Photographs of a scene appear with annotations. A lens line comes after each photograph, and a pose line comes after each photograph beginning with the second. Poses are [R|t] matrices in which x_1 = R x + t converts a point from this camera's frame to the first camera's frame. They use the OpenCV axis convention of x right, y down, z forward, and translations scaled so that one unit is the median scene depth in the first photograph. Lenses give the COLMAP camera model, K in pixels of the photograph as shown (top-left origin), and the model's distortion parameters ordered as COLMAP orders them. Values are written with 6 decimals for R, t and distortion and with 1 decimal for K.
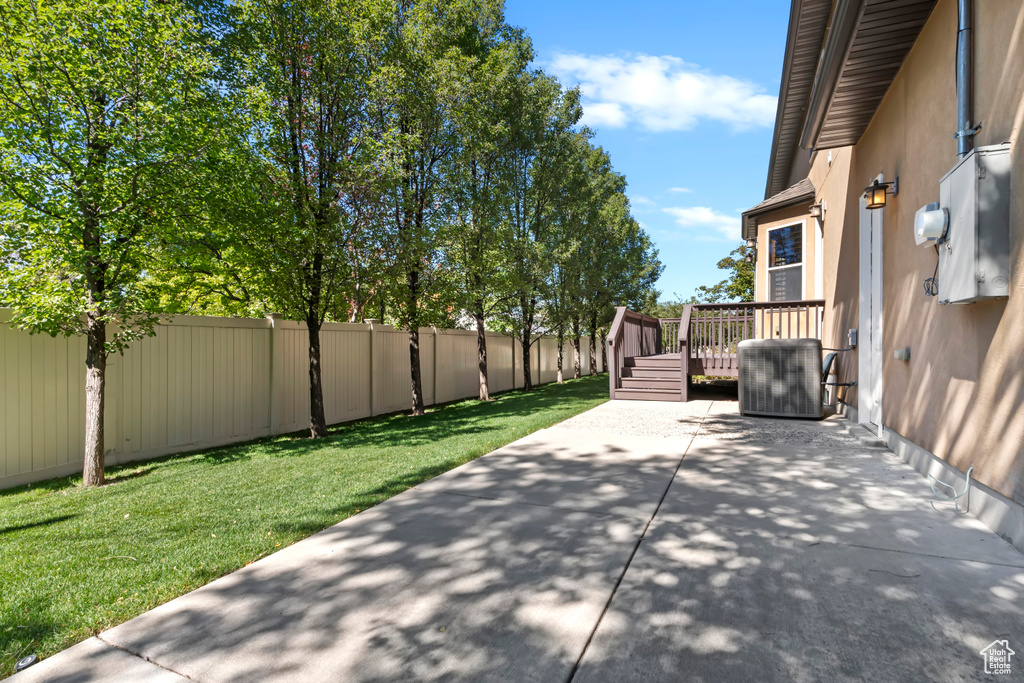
lens RADIAL K [[512.6, 0, 525.5], [0, 512.6, 340.5], [0, 0, 1]] dist [-0.001527, -0.000620]
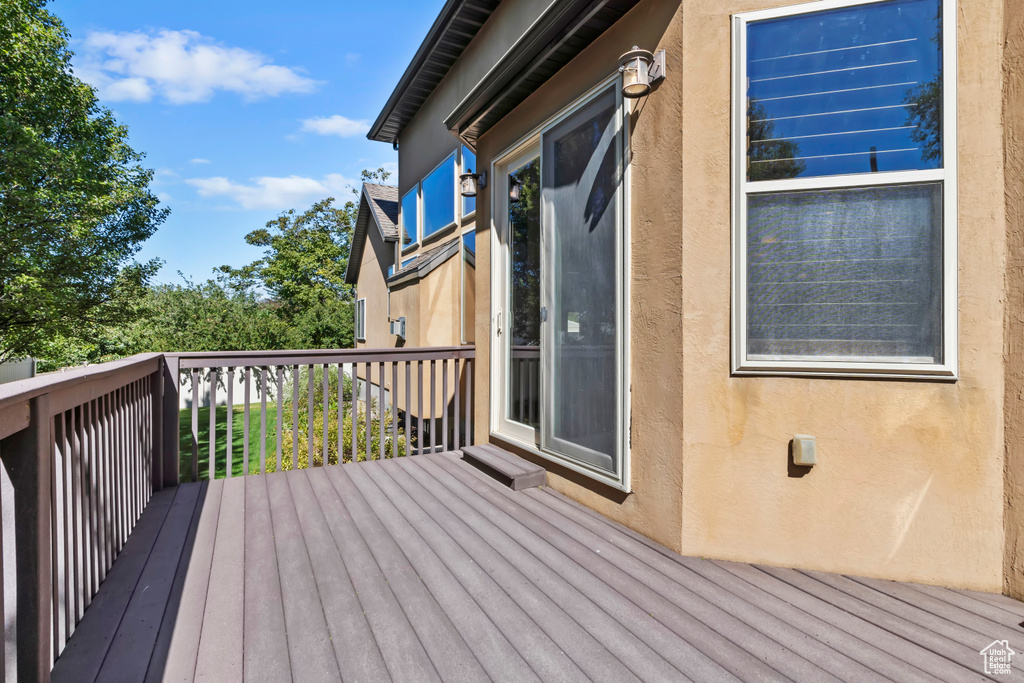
lens RADIAL K [[512.6, 0, 525.5], [0, 512.6, 340.5], [0, 0, 1]] dist [-0.001527, -0.000620]
pose [[0.627032, -0.013223, 0.778881, 0.372847], [-0.002273, 0.999821, 0.018804, -0.120370], [-0.778990, -0.013561, 0.626890, 1.512718]]
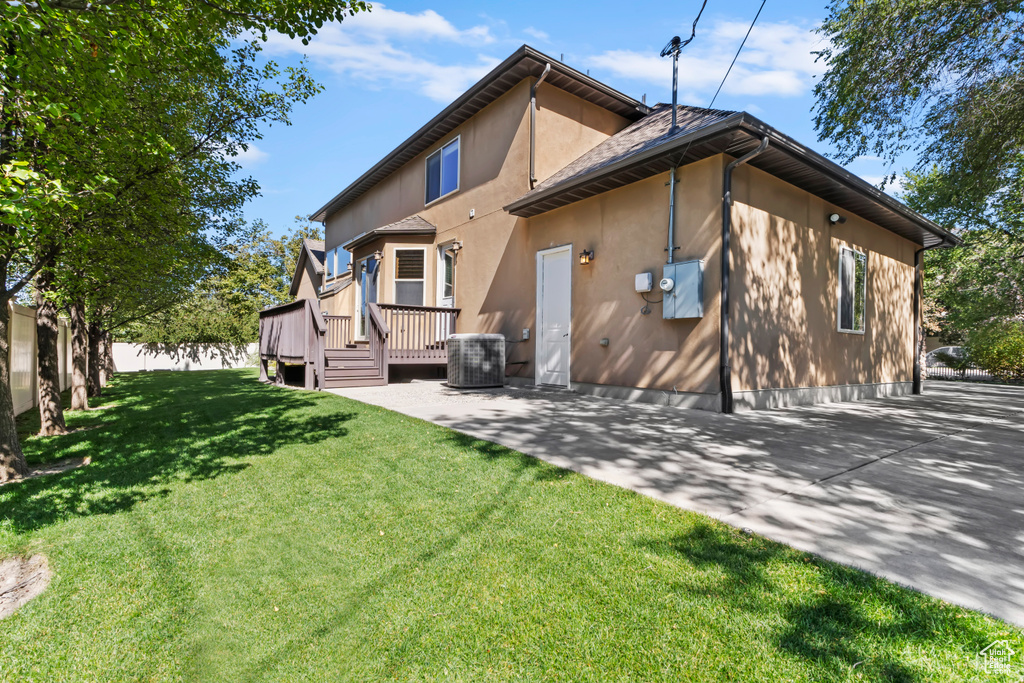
lens RADIAL K [[476.7, 0, 512.0], [0, 476.7, 341.5], [0, 0, 1]] dist [-0.001430, -0.000147]
pose [[0.507183, 0.010965, 0.861769, -0.651752], [-0.012914, 0.999903, -0.005122, 0.026617], [-0.861742, -0.008532, 0.507276, 0.231859]]
